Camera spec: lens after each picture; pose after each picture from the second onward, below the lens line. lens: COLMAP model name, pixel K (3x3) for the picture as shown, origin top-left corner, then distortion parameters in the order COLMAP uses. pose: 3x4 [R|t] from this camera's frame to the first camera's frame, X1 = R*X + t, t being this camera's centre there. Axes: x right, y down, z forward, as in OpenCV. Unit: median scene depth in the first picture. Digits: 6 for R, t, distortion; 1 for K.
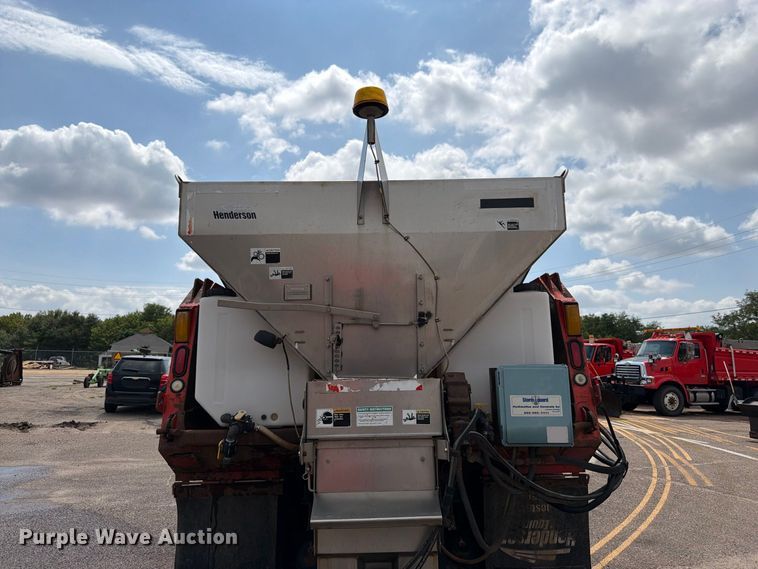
lens RADIAL K [[535.3, 0, 382.4], [0, 535.3, 280.0], [0, 0, 1]] dist [0.066289, -0.096914]
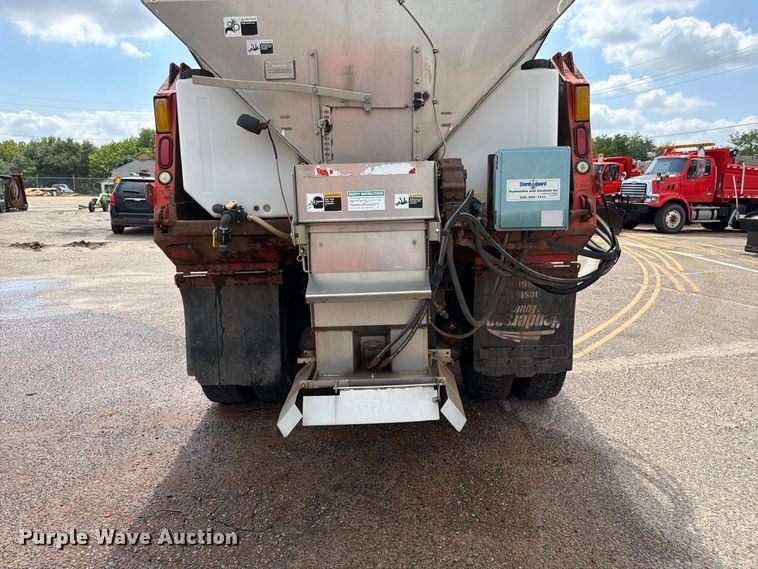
lens RADIAL K [[534.2, 0, 380.7], [0, 534.2, 287.2], [0, 0, 1]] dist [0.094399, -0.142408]
pose [[0.999914, -0.006700, -0.011288, 0.017846], [0.010012, 0.945410, 0.325729, 0.069037], [0.008490, -0.325814, 0.945396, 0.020612]]
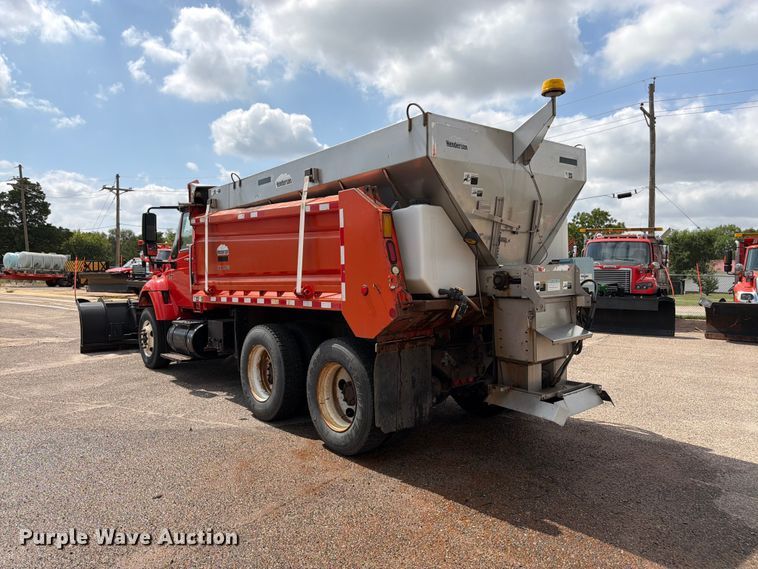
lens RADIAL K [[527.4, 0, 371.0], [0, 527.4, 286.2], [0, 0, 1]] dist [0.060285, -0.074495]
pose [[0.786244, -0.018460, 0.617641, -1.235213], [-0.096054, 0.983752, 0.151677, 0.044816], [-0.610405, -0.178582, 0.771695, 0.036156]]
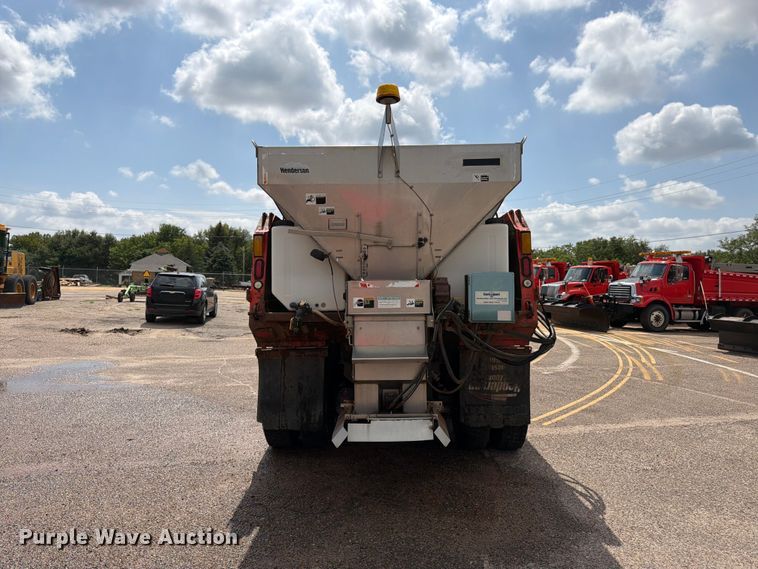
lens RADIAL K [[530.7, 0, 376.4], [0, 530.7, 284.9], [0, 0, 1]] dist [0.061977, -0.074818]
pose [[0.999576, 0.009334, -0.027583, -0.007427], [-0.005001, 0.988187, 0.153173, -0.034988], [0.028686, -0.152970, 0.987814, -0.464994]]
